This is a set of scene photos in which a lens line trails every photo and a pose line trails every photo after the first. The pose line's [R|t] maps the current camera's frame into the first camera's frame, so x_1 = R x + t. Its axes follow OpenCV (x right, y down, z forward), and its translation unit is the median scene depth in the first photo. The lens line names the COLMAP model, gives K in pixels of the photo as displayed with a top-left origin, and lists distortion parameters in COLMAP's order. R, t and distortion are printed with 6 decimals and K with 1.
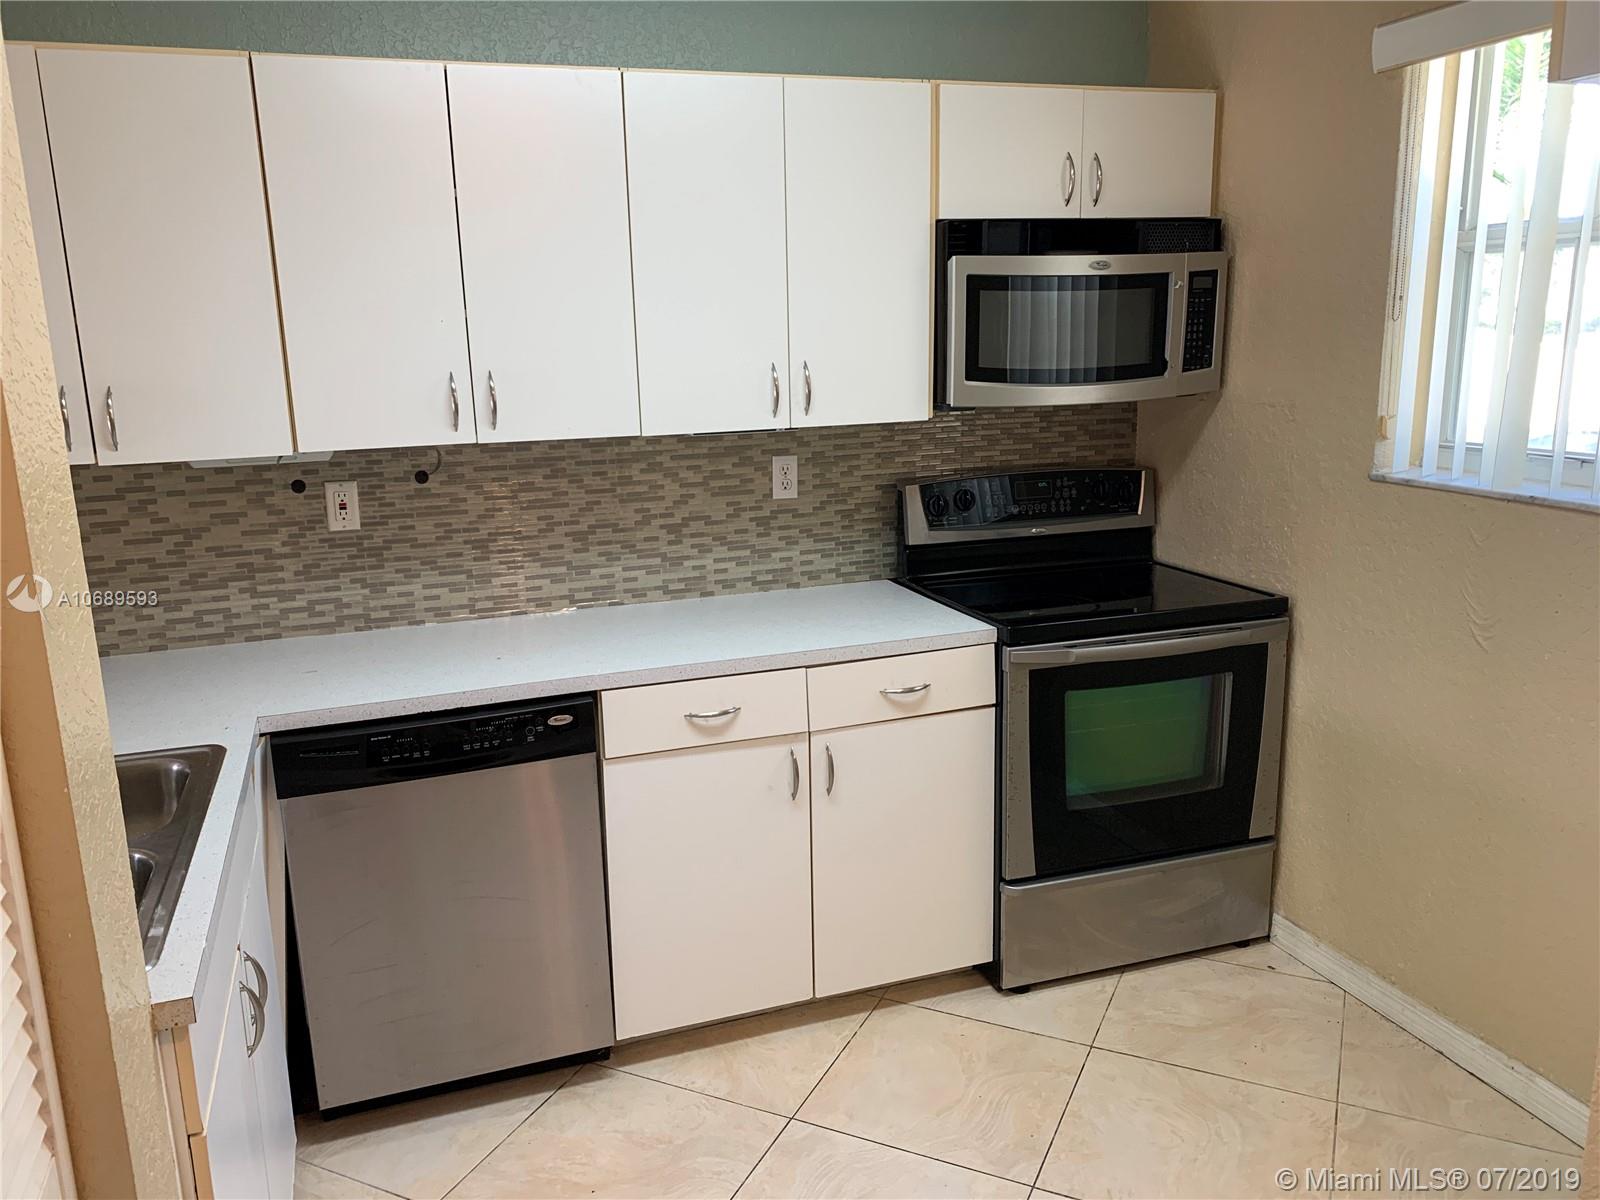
lens RADIAL K [[1237.9, 0, 800.0], [0, 1237.9, 600.0], [0, 0, 1]] dist [0.072124, -0.101574]
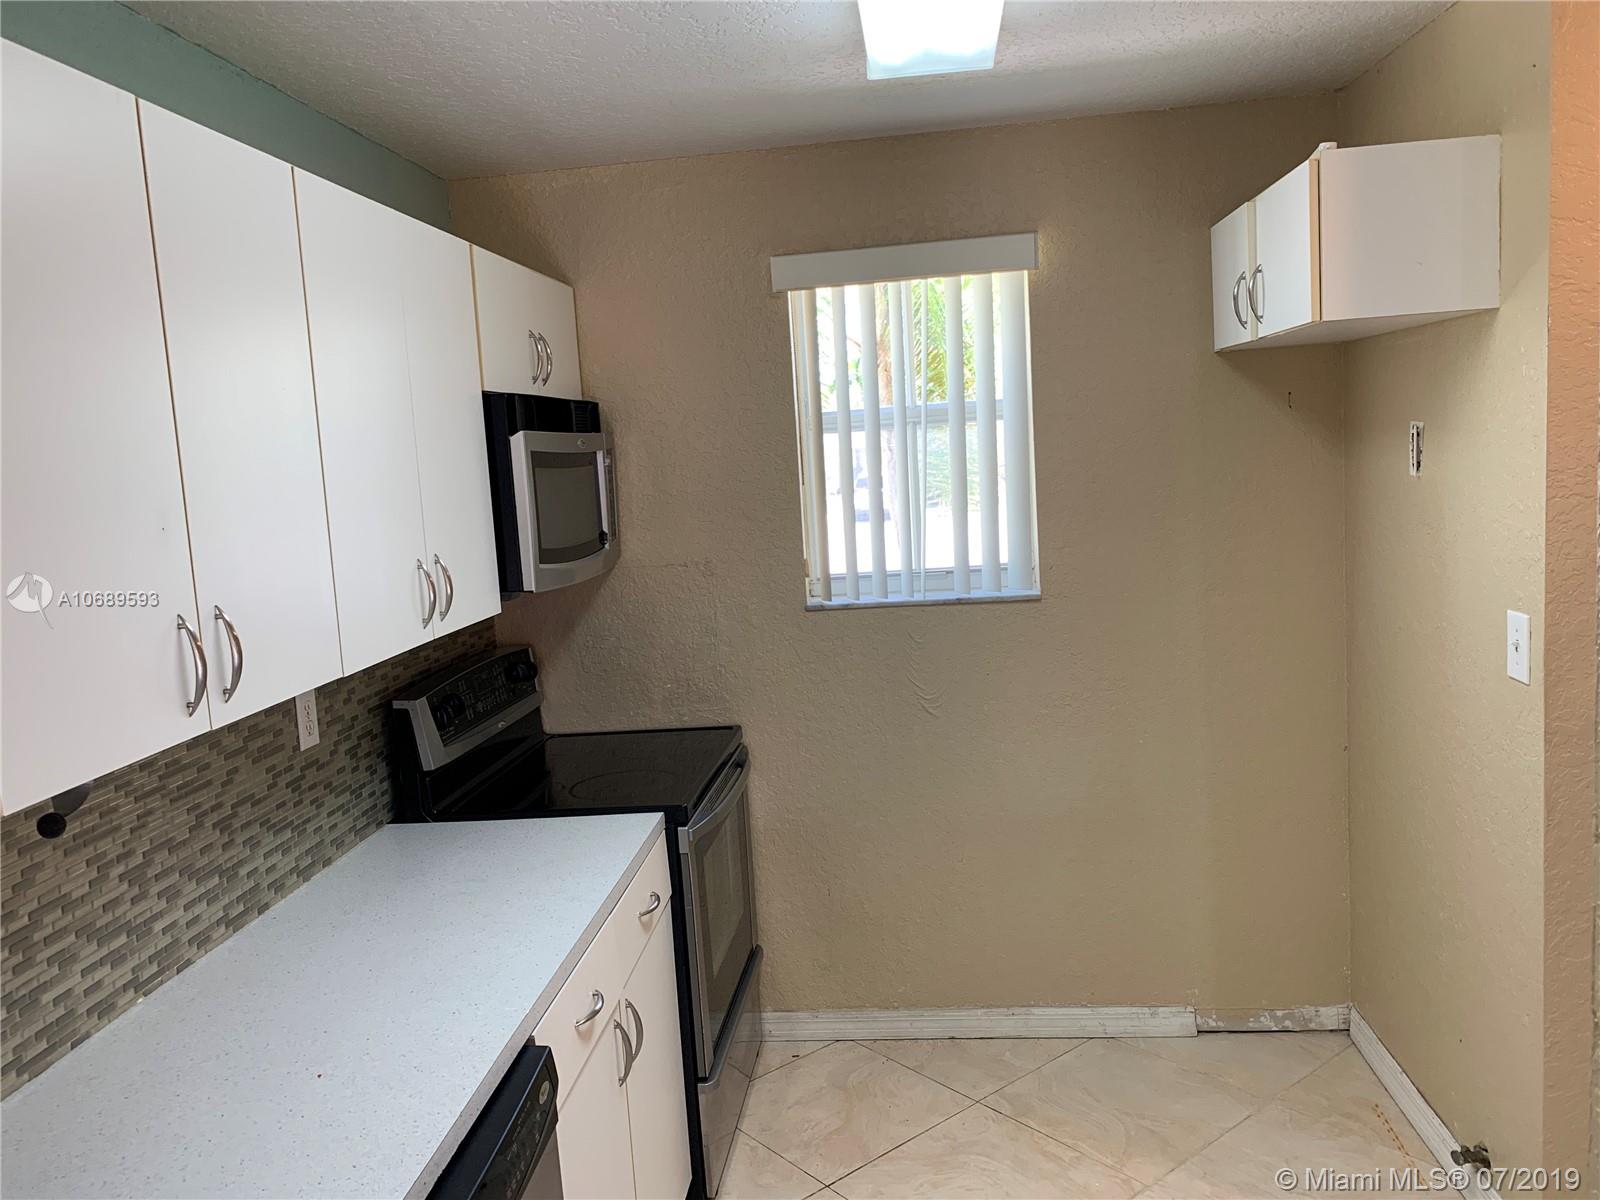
lens RADIAL K [[1237.9, 0, 800.0], [0, 1237.9, 600.0], [0, 0, 1]] dist [0.072124, -0.101574]
pose [[0.423560, -0.114436, 0.898611, -0.556208], [0.249984, 0.968234, 0.005473, -0.100178], [-0.870692, 0.222320, 0.438713, 0.412426]]
